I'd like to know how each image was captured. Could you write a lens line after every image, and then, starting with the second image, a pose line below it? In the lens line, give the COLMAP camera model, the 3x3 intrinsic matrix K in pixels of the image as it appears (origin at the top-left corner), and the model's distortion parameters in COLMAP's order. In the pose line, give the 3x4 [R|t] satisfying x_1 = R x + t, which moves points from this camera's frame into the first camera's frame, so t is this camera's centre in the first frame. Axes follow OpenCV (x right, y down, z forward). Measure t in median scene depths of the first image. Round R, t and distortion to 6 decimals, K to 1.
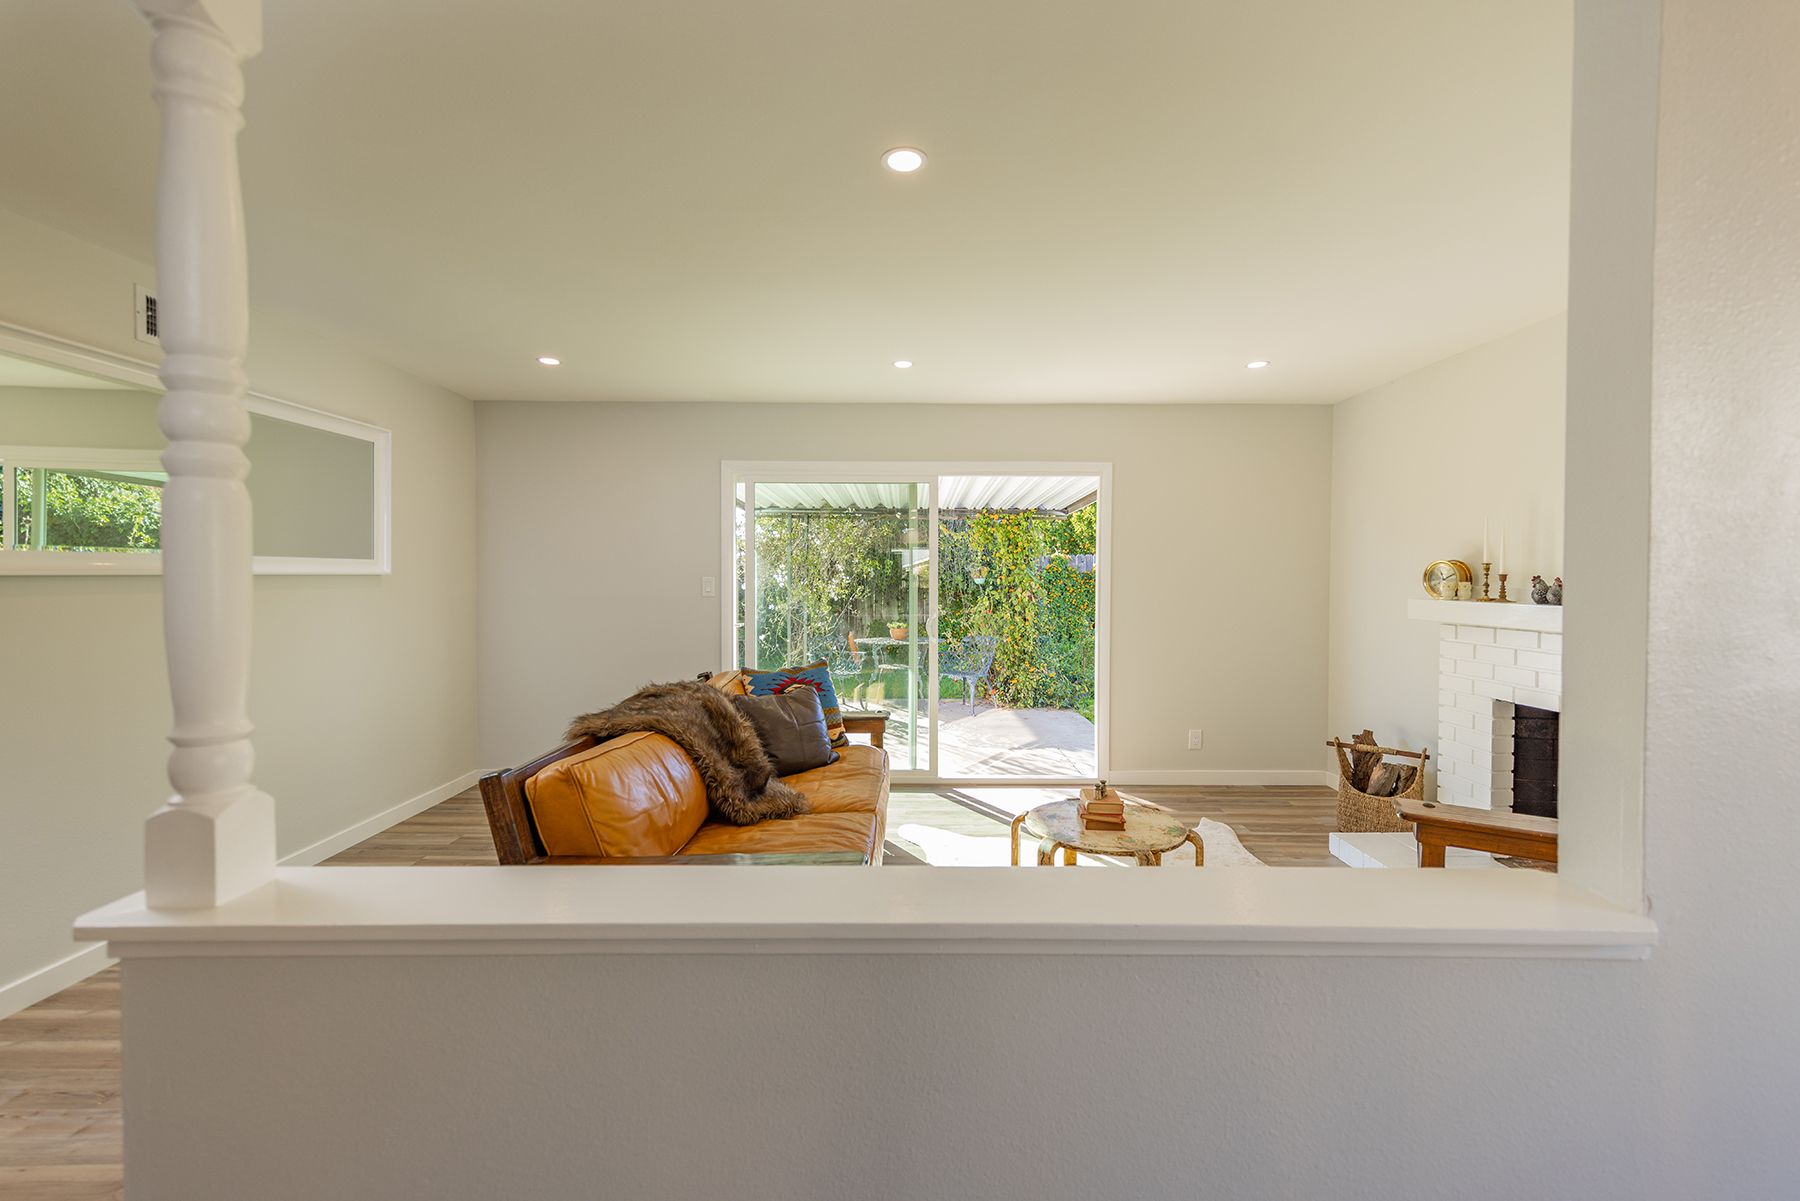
lens RADIAL K [[741.4, 0, 900.9], [0, 741.4, 590.7], [0, 0, 1]] dist [-0.000352, 0.000015]
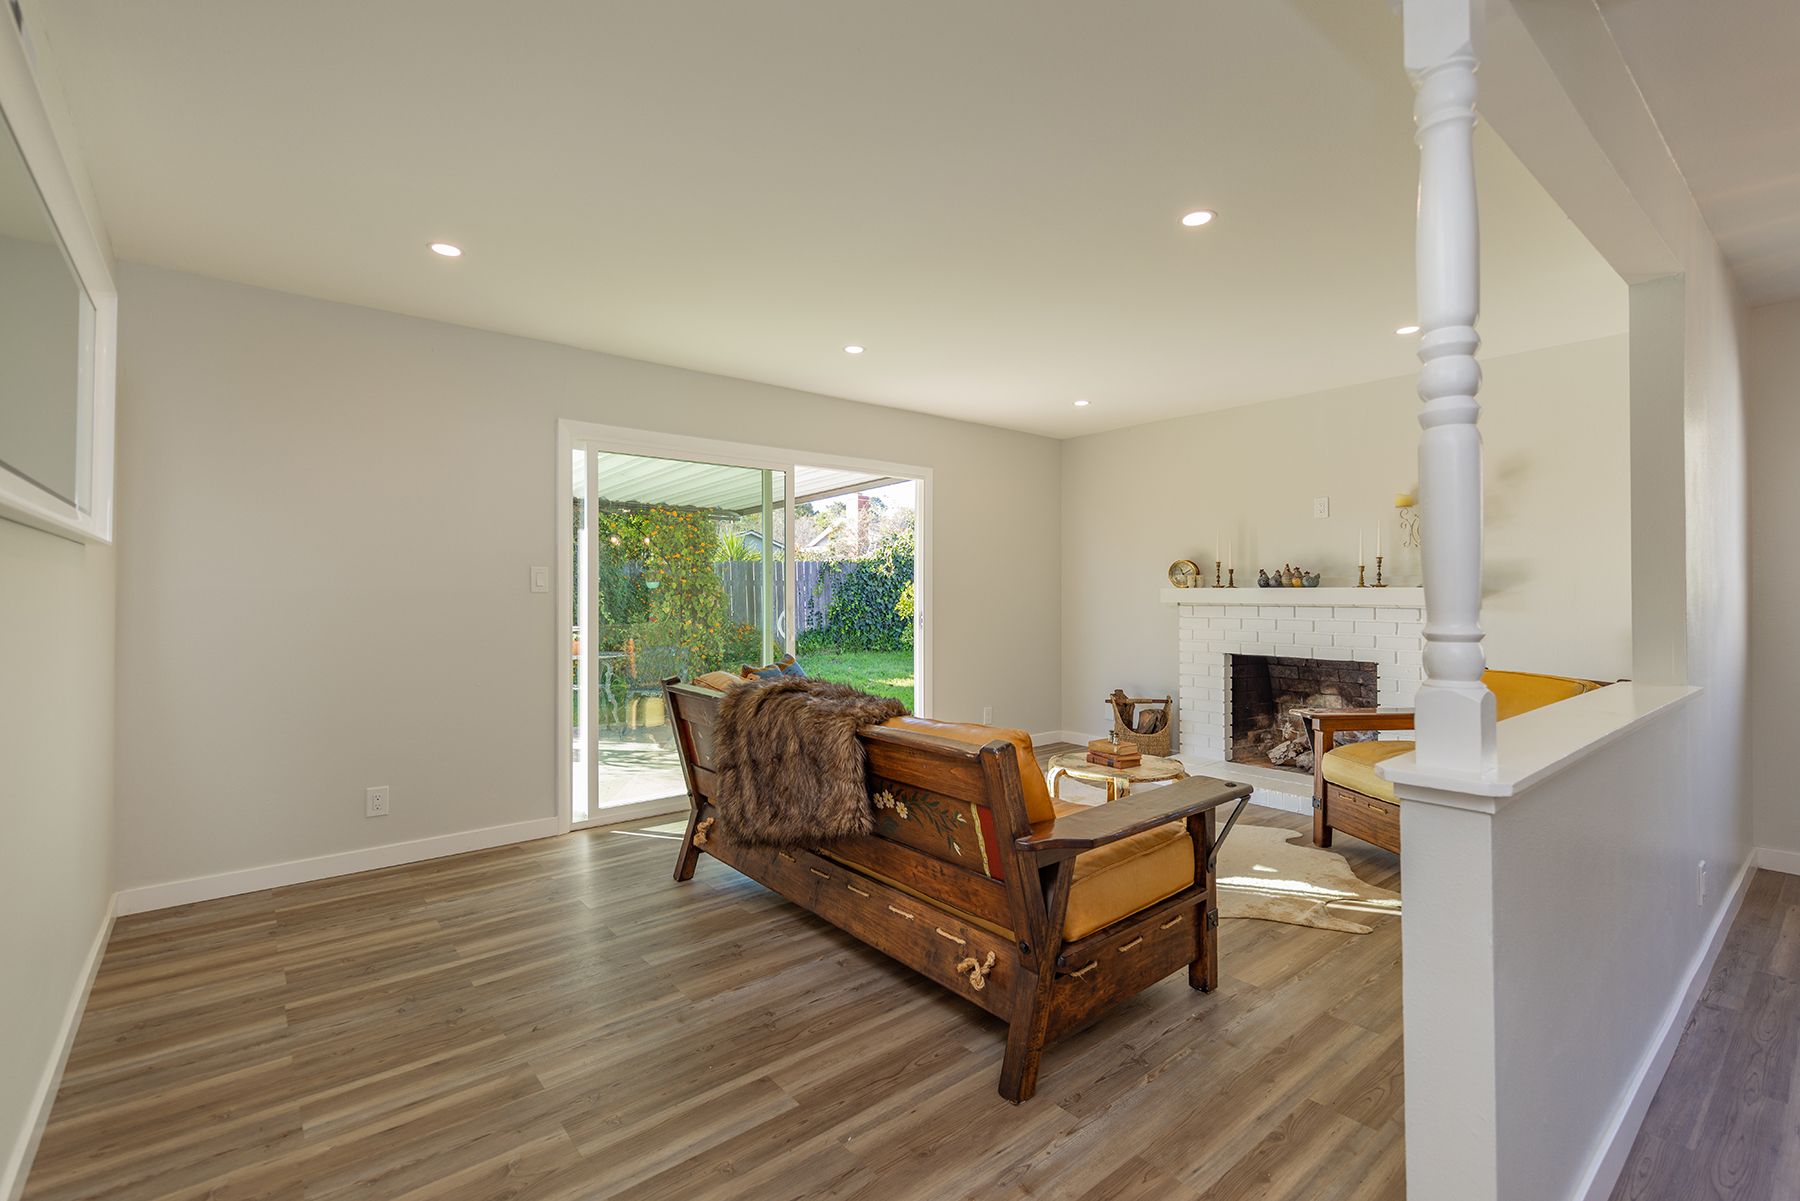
lens RADIAL K [[823.1, 0, 906.4], [0, 823.1, 591.2], [0, 0, 1]] dist [0.024174, 0.000111]
pose [[0.766219, -0.001655, 0.642578, -0.652437], [0.016355, 0.999723, -0.016926, 0.034244], [-0.642372, 0.023479, 0.766033, 0.121502]]
